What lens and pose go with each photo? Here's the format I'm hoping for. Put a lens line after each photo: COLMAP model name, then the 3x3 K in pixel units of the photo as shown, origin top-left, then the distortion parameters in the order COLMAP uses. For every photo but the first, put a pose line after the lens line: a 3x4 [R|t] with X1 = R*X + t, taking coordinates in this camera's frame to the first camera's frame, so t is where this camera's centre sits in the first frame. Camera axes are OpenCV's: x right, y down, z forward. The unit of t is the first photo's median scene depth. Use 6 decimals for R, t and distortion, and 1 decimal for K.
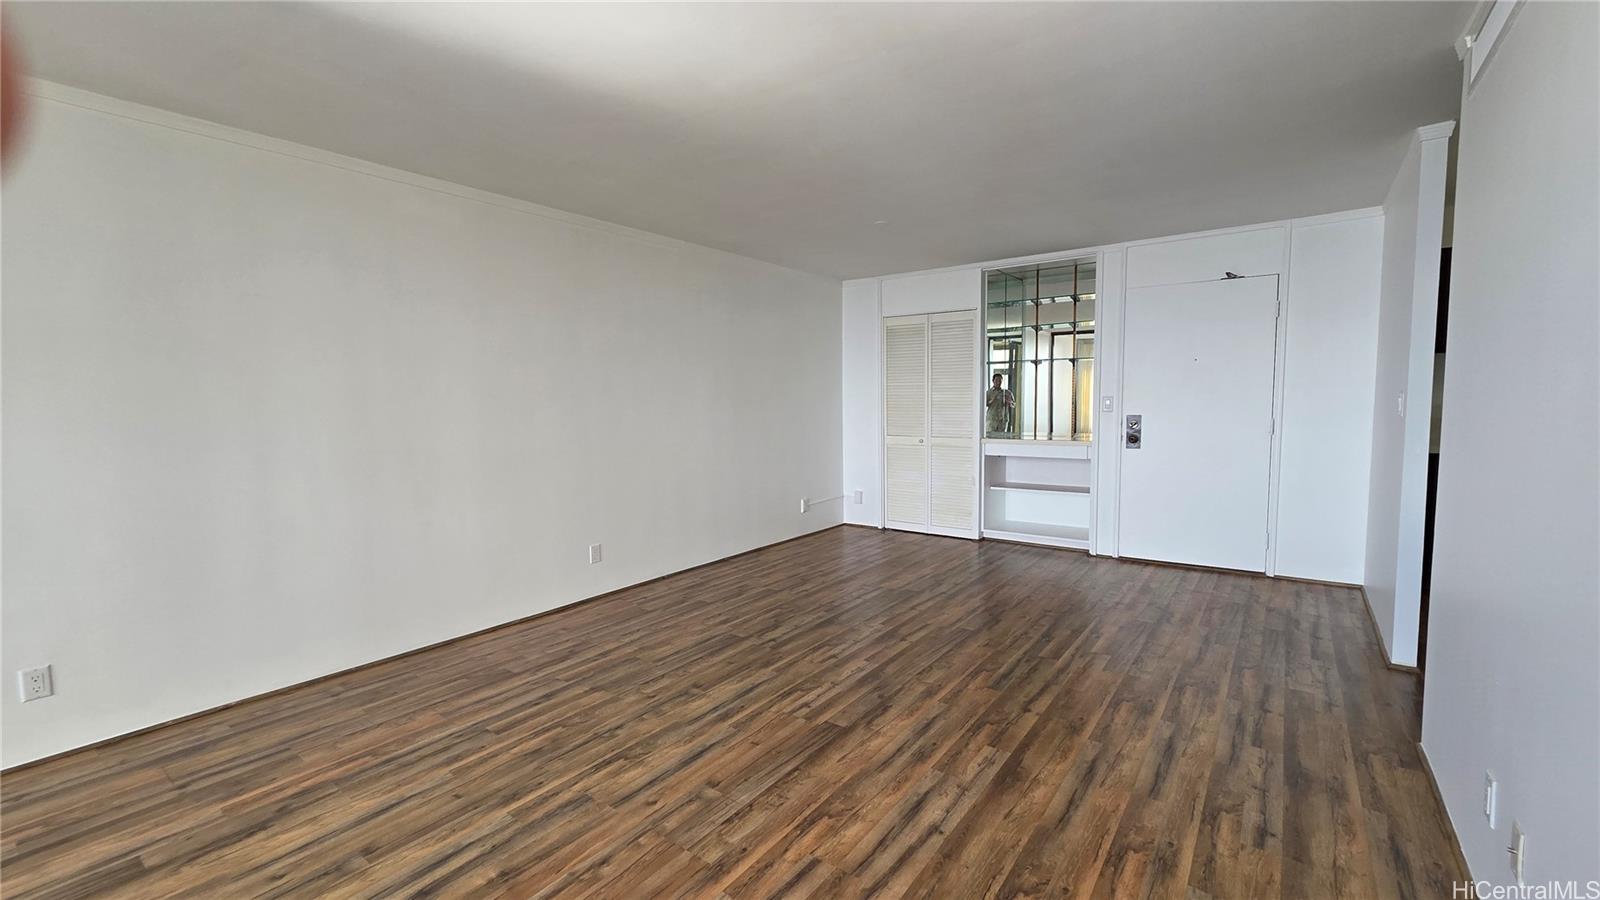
lens RADIAL K [[652.0, 0, 801.6], [0, 652.0, 470.7], [0, 0, 1]] dist [0.003741, -0.000230]
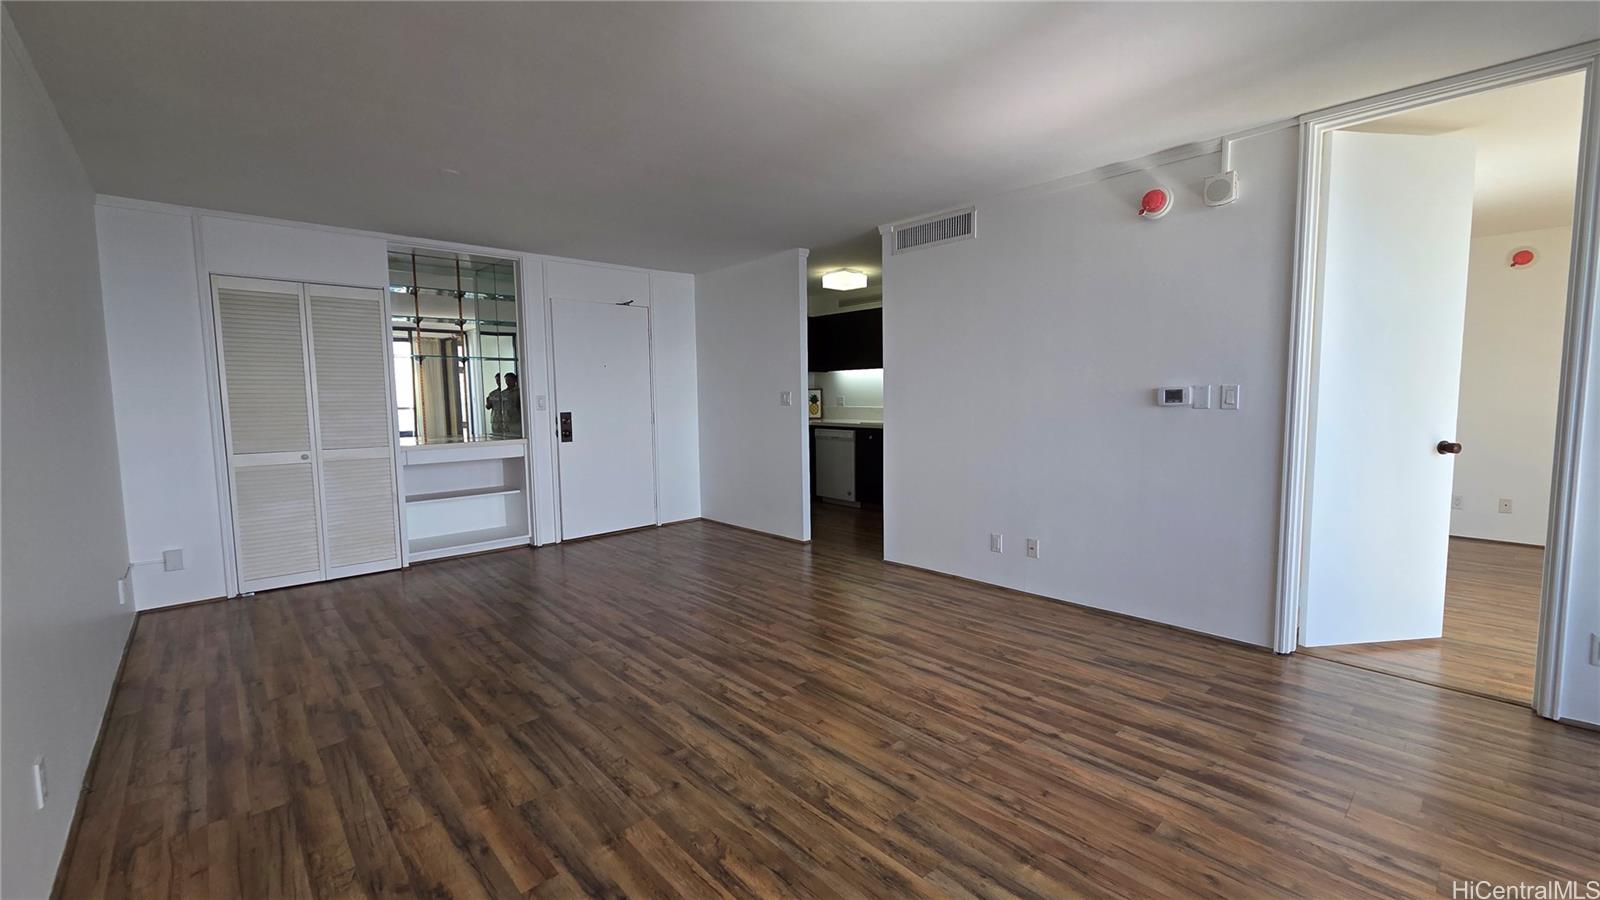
lens RADIAL K [[652.0, 0, 800.1], [0, 652.0, 461.9], [0, 0, 1]] dist [0.003741, -0.000230]
pose [[0.184604, -0.092636, 0.978438, -0.898877], [0.117736, 0.990463, 0.071561, -0.057166], [-0.975735, 0.101987, 0.193750, 0.676458]]
